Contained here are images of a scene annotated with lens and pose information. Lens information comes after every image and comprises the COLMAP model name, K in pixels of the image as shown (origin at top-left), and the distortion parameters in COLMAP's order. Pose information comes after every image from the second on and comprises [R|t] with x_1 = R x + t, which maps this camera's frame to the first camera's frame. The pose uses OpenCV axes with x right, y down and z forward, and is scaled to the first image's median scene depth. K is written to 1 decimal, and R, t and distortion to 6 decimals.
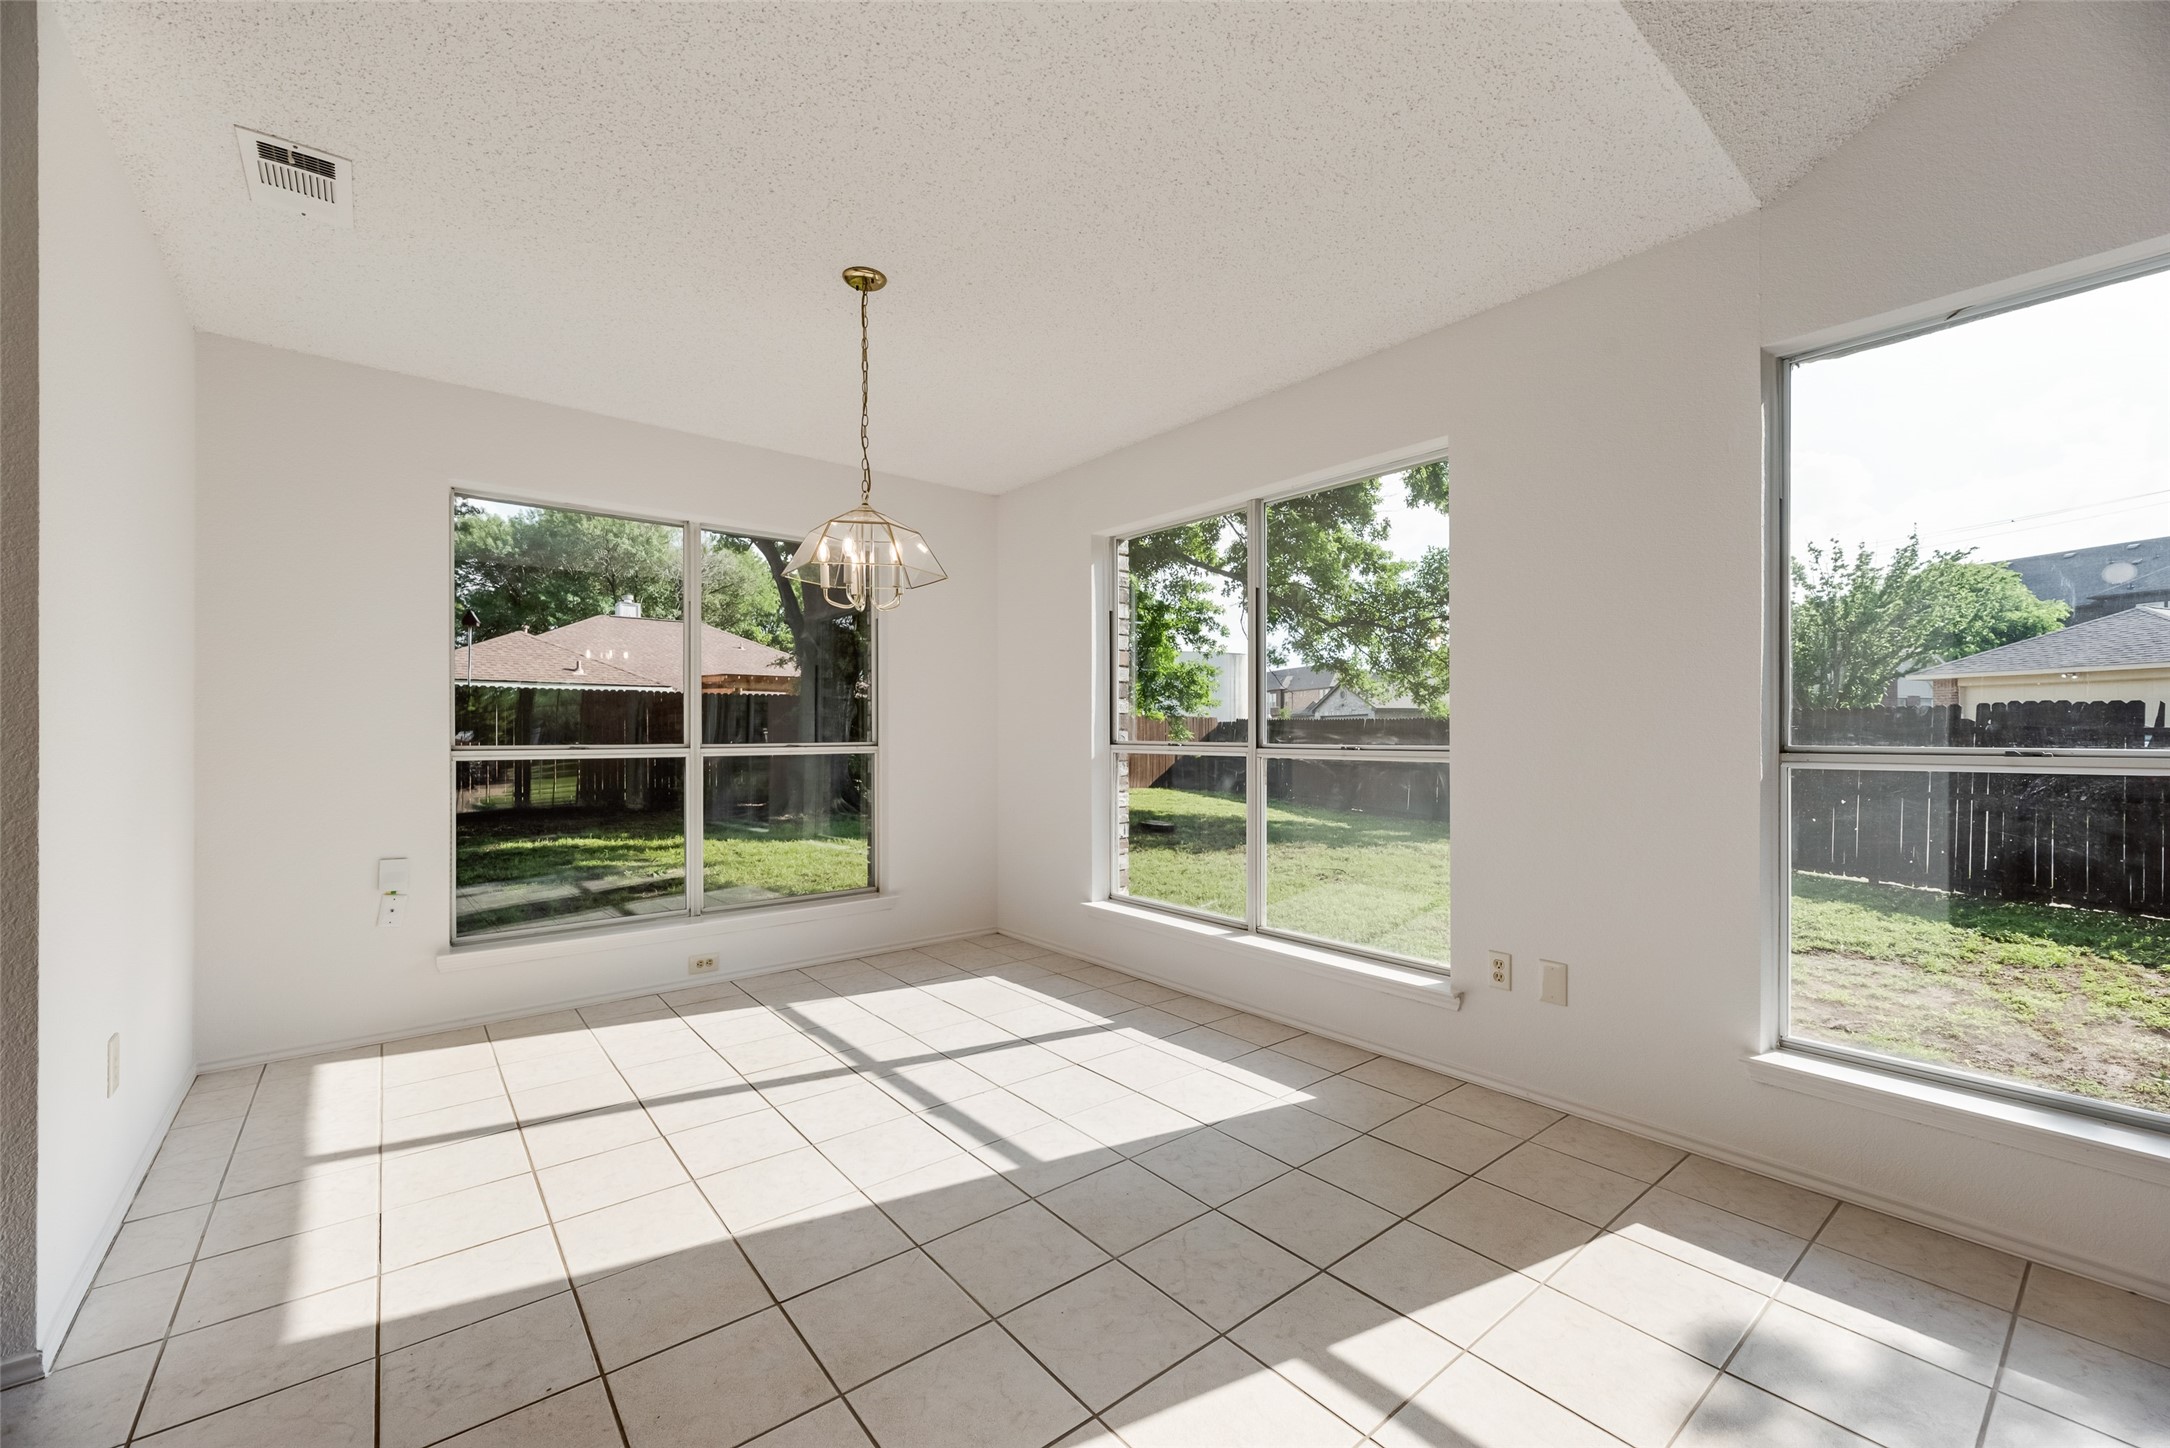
lens RADIAL K [[872.4, 0, 1090.7], [0, 872.4, 735.9], [0, 0, 1]] dist [0.002780, -0.000015]
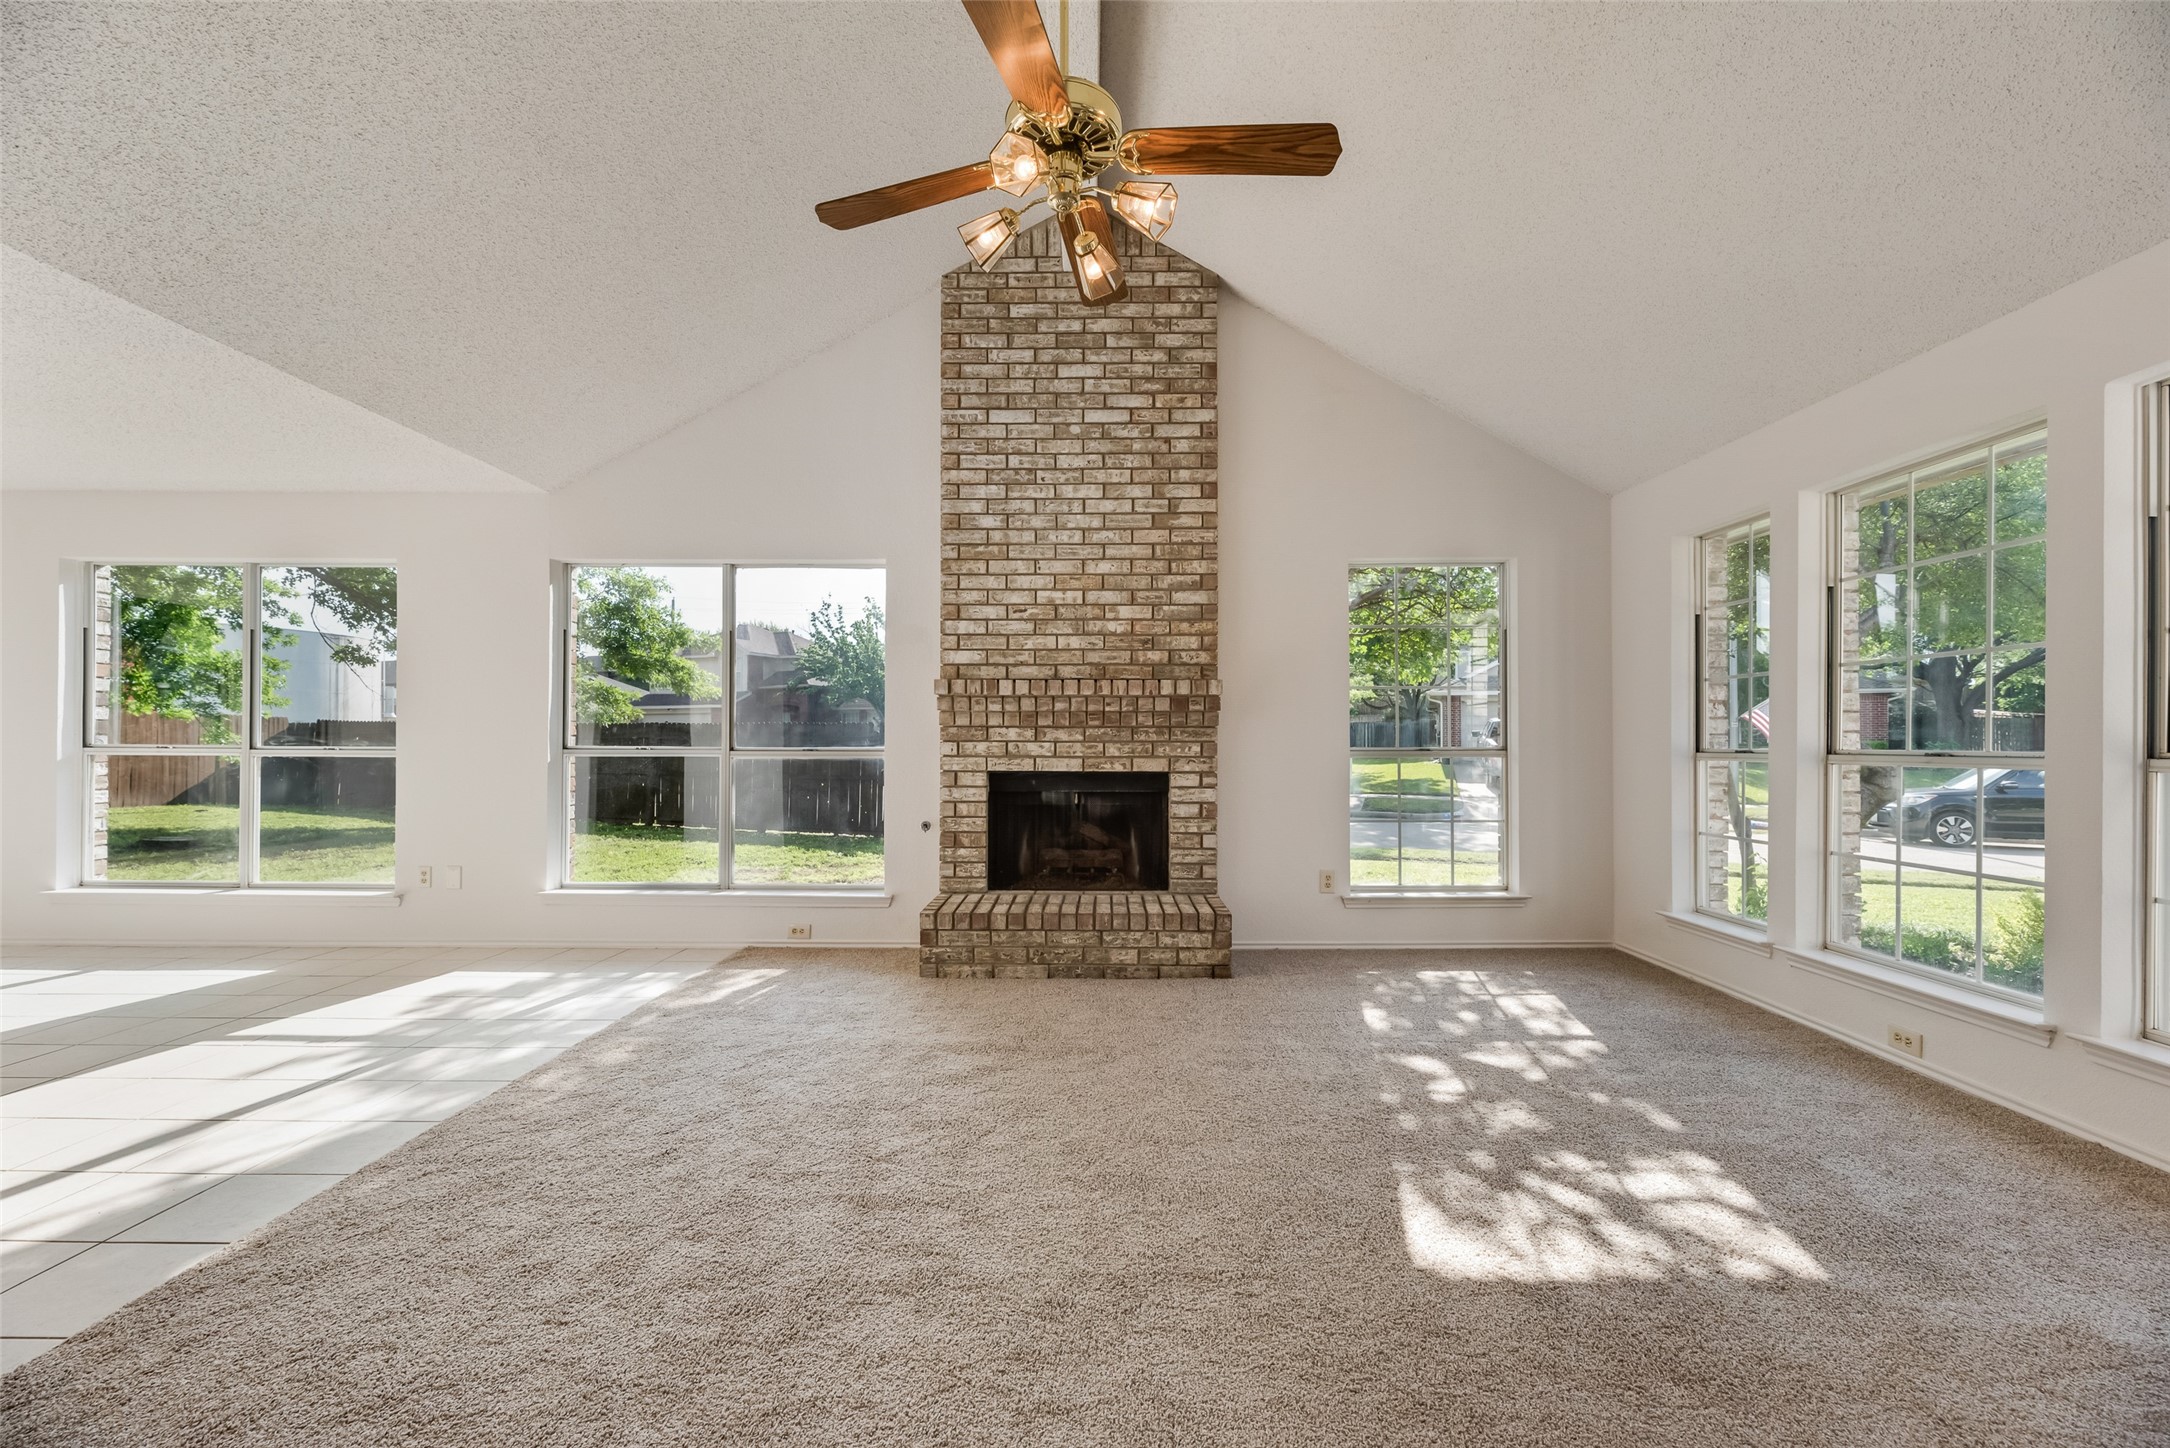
lens RADIAL K [[872.4, 0, 1090.7], [0, 872.4, 735.9], [0, 0, 1]] dist [0.002780, -0.000015]
pose [[0.643690, 0.008334, 0.765241, -0.004432], [-0.003643, 0.999963, -0.007827, -0.000669], [-0.765278, 0.002250, 0.643696, -0.594842]]
